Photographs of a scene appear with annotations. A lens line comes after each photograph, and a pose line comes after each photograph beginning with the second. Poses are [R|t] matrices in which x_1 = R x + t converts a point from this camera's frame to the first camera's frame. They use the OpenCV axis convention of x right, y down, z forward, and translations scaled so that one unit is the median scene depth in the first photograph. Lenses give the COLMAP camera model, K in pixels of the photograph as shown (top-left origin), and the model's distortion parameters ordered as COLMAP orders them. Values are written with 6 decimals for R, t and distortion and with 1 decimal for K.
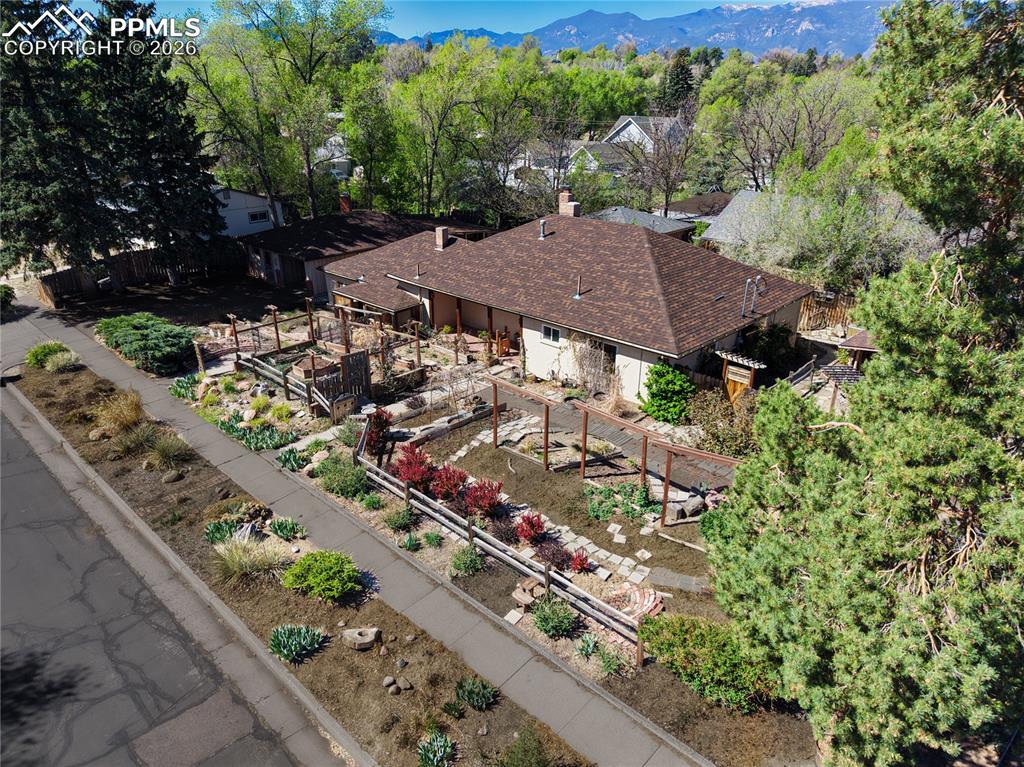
lens RADIAL K [[673.8, 0, 507.7], [0, 673.8, 389.4], [0, 0, 1]] dist [0.064669, -0.085506]
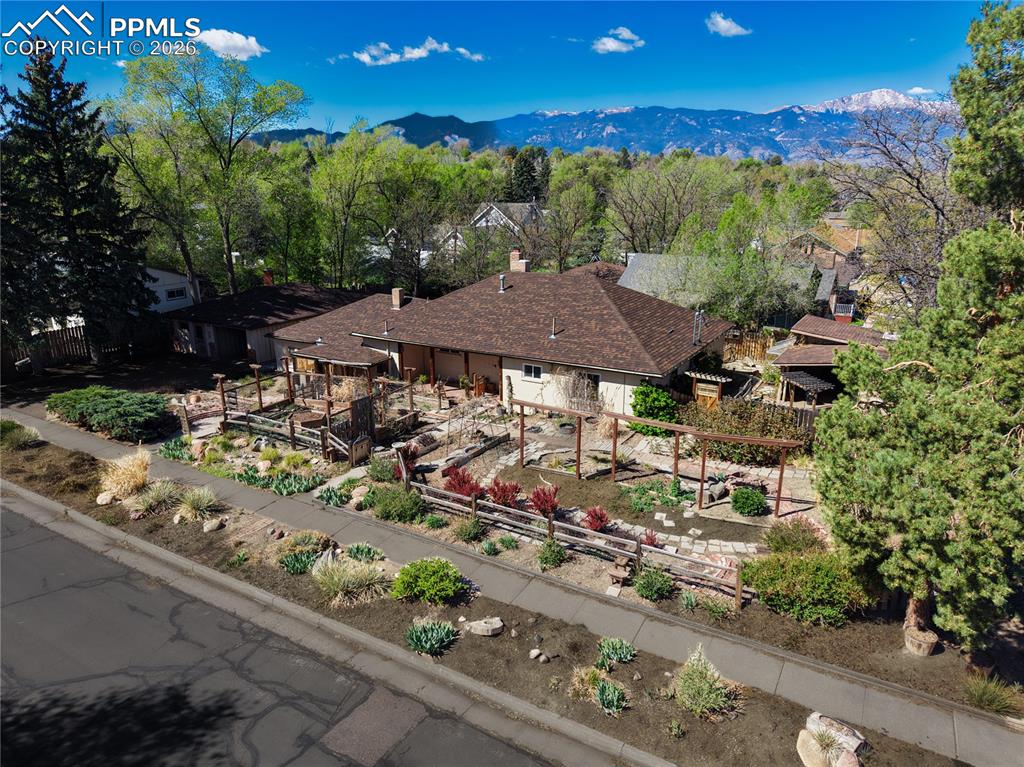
lens RADIAL K [[673.8, 0, 507.7], [0, 673.8, 389.4], [0, 0, 1]] dist [0.064669, -0.085506]
pose [[0.974622, -0.070947, 0.212316, -0.220137], [0.096110, 0.989203, -0.110639, 0.066927], [-0.202174, 0.128236, 0.970918, -0.052840]]
